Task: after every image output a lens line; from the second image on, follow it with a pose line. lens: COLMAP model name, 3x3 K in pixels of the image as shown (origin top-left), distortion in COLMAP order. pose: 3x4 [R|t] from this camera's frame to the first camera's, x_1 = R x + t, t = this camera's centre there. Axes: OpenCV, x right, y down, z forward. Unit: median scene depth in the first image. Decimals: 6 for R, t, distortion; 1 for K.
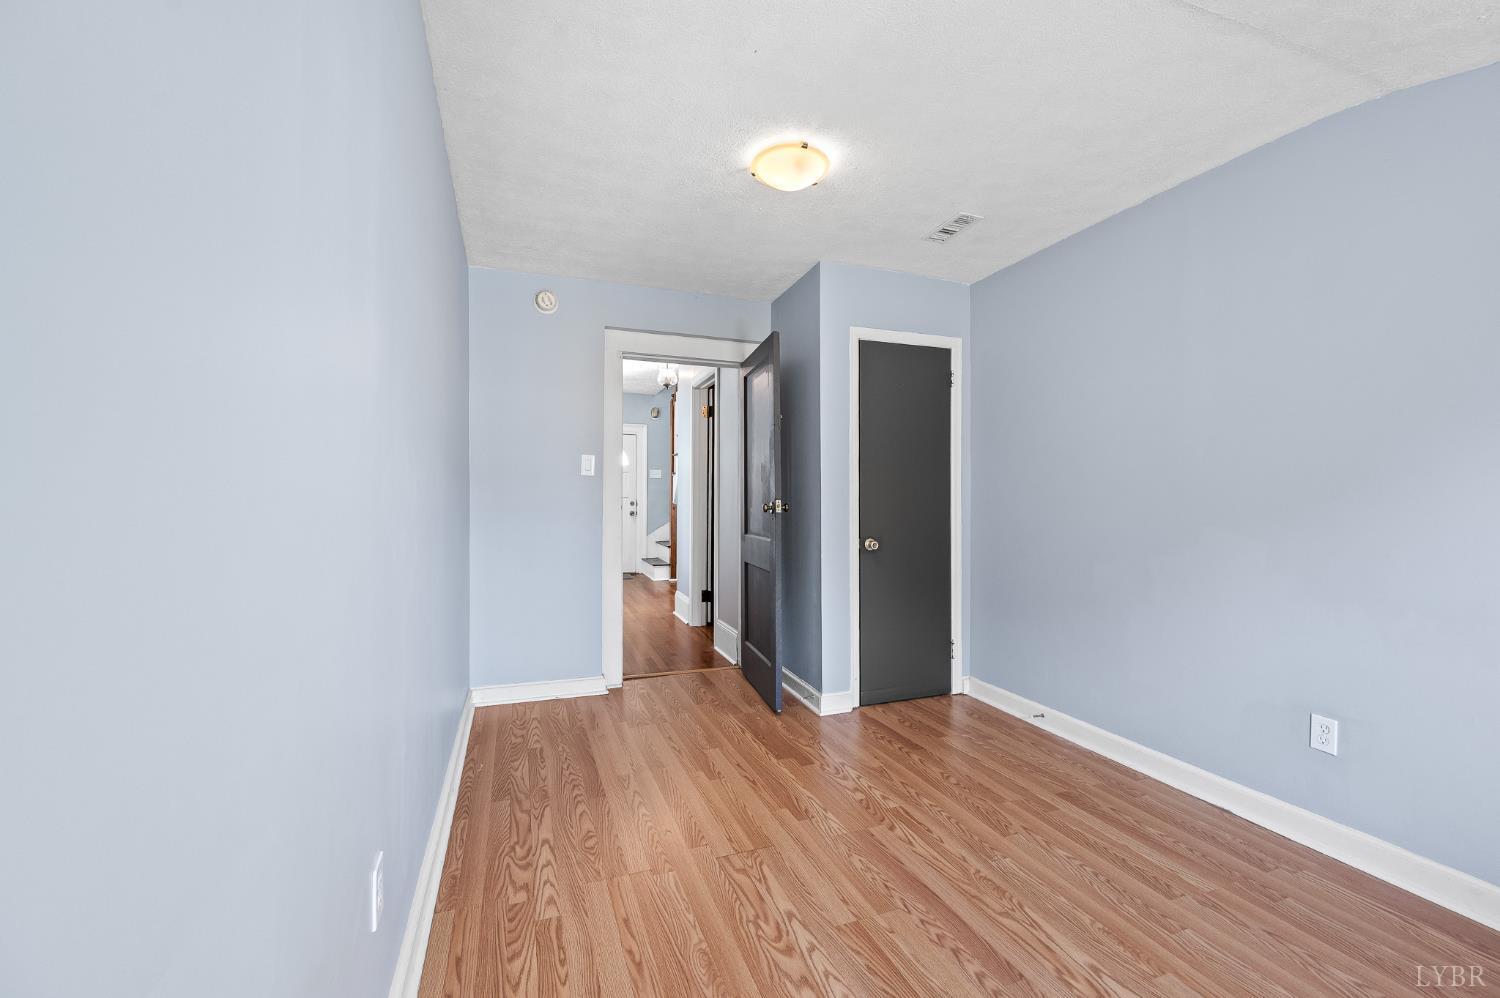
lens RADIAL K [[586.9, 0, 750.5], [0, 586.9, 502.9], [0, 0, 1]] dist [0.000910, 0.000016]
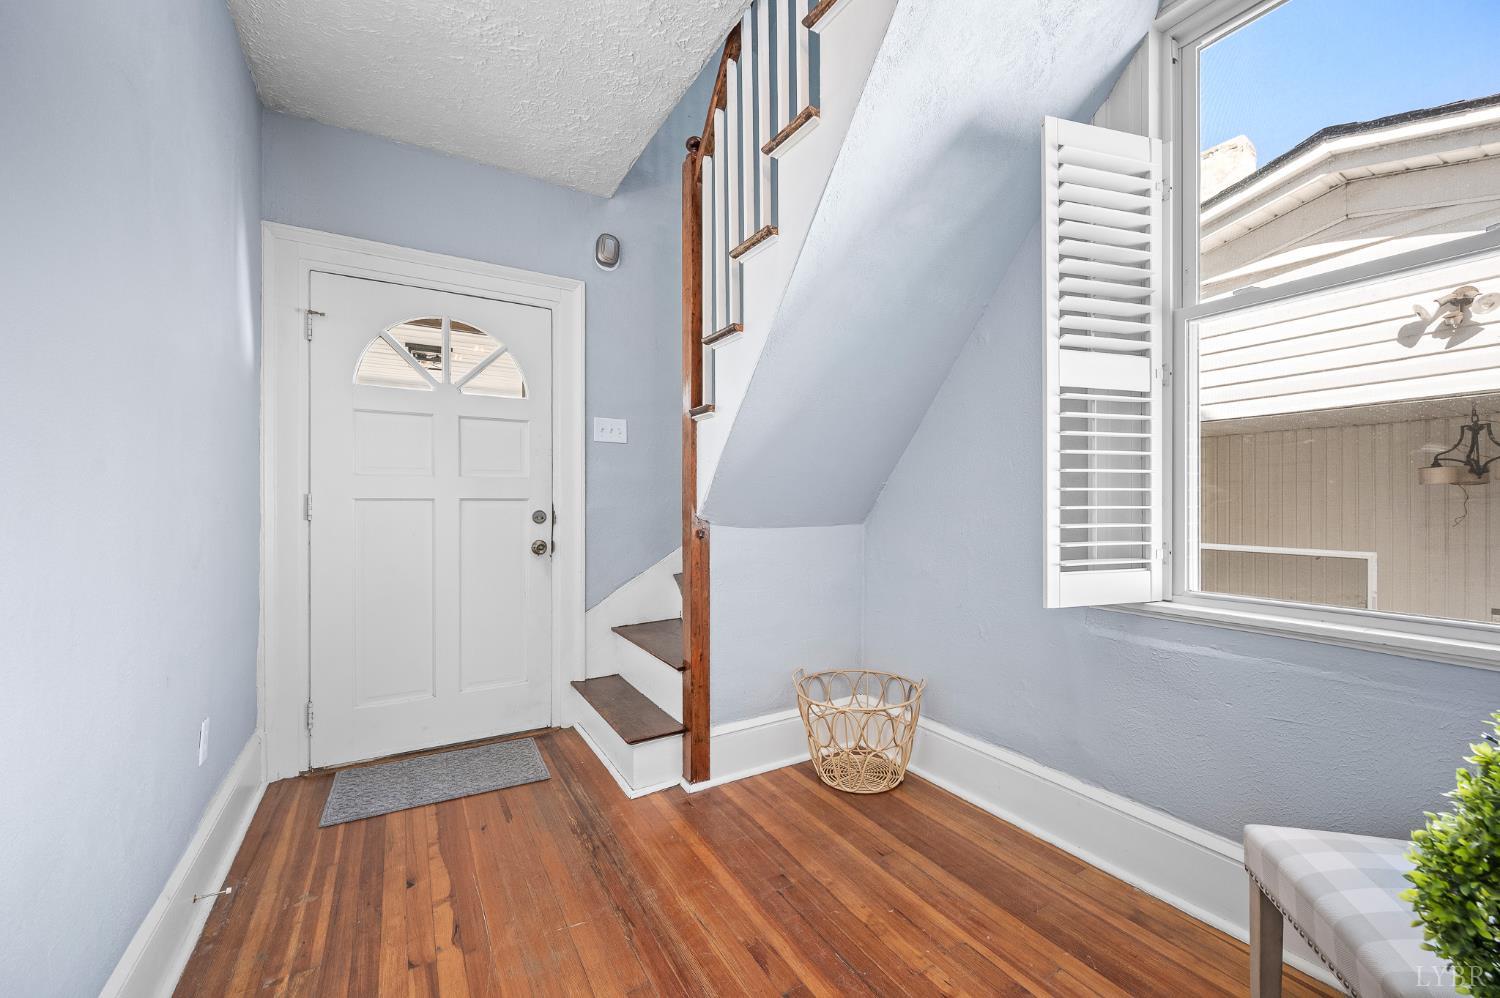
lens RADIAL K [[586.9, 0, 750.5], [0, 586.9, 502.9], [0, 0, 1]] dist [0.000910, 0.000016]
pose [[0.983824, -0.005442, 0.179056, -0.144095], [0.005680, 0.999984, -0.000818, -0.006036], [-0.179048, 0.001822, 0.983839, 0.655509]]
